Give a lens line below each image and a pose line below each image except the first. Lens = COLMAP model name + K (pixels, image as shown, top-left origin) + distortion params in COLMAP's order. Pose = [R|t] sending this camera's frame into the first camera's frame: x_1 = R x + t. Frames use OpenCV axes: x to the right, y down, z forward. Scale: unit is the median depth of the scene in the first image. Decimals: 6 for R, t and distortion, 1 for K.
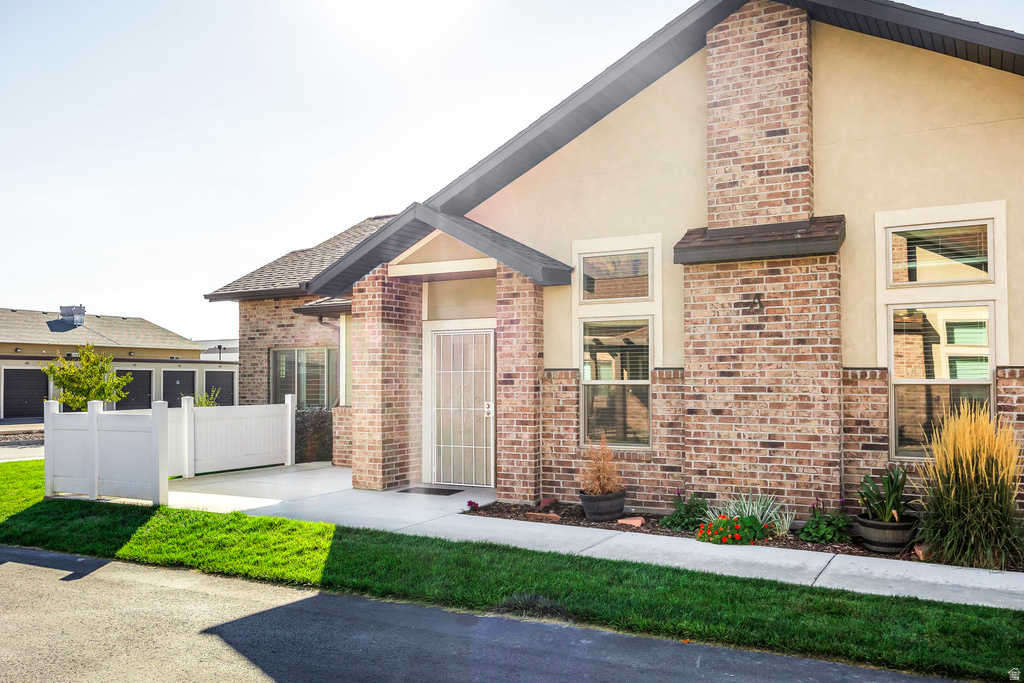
lens RADIAL K [[851.4, 0, 473.6], [0, 851.4, 360.1], [0, 0, 1]] dist [-0.029773, 0.014305]
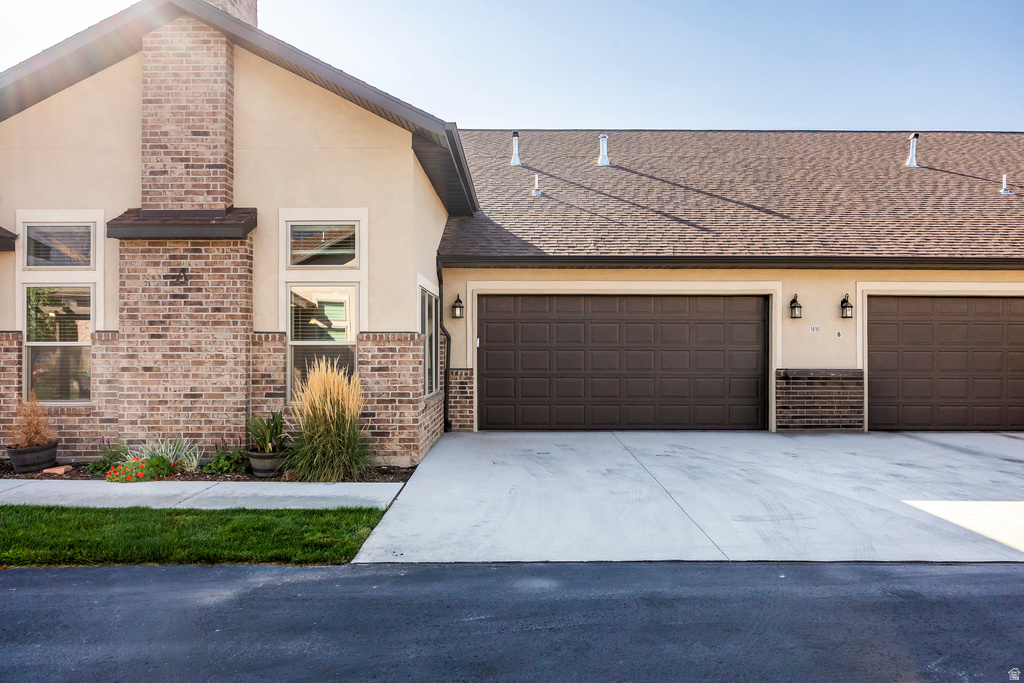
lens RADIAL K [[730.4, 0, 514.0], [0, 730.4, 343.4], [0, 0, 1]] dist [-0.015095, 0.003327]
pose [[0.851023, 0.005051, 0.525105, 0.187957], [-0.012296, 0.999871, 0.010309, 0.009588], [-0.524985, -0.015230, 0.850975, -0.098615]]
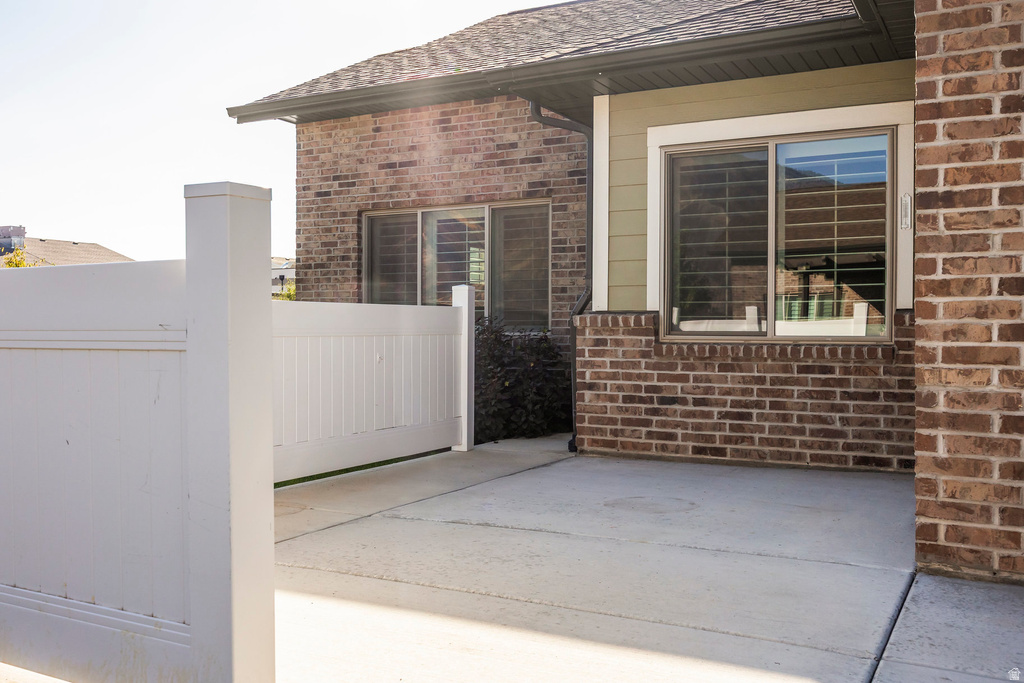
lens RADIAL K [[906.7, 0, 509.5], [0, 906.7, 333.1], [0, 0, 1]] dist [-0.001882, -0.011558]
pose [[0.998398, 0.009311, 0.055803, -0.366036], [-0.010974, 0.999503, 0.029563, 0.084964], [-0.055500, -0.030128, 0.998004, 0.909317]]
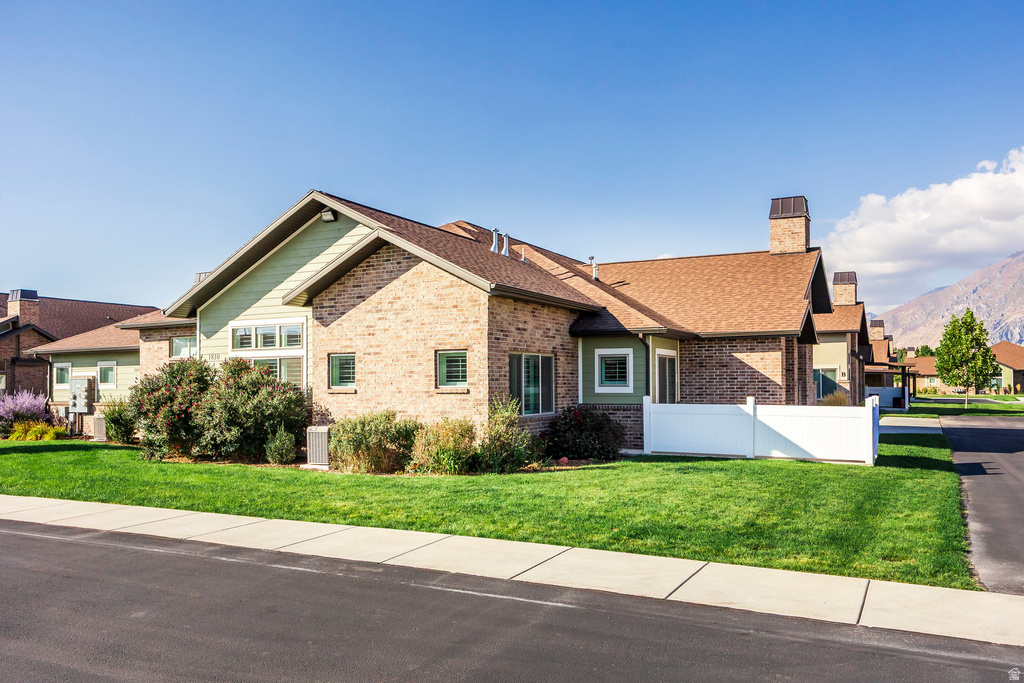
lens RADIAL K [[797.1, 0, 509.8], [0, 797.1, 352.4], [0, 0, 1]] dist [-0.000751, 0.002915]
pose [[-0.072295, 0.040326, 0.996568, -2.269419], [-0.022151, 0.998871, -0.042026, 0.050267], [-0.997137, -0.025113, -0.071320, 2.148557]]
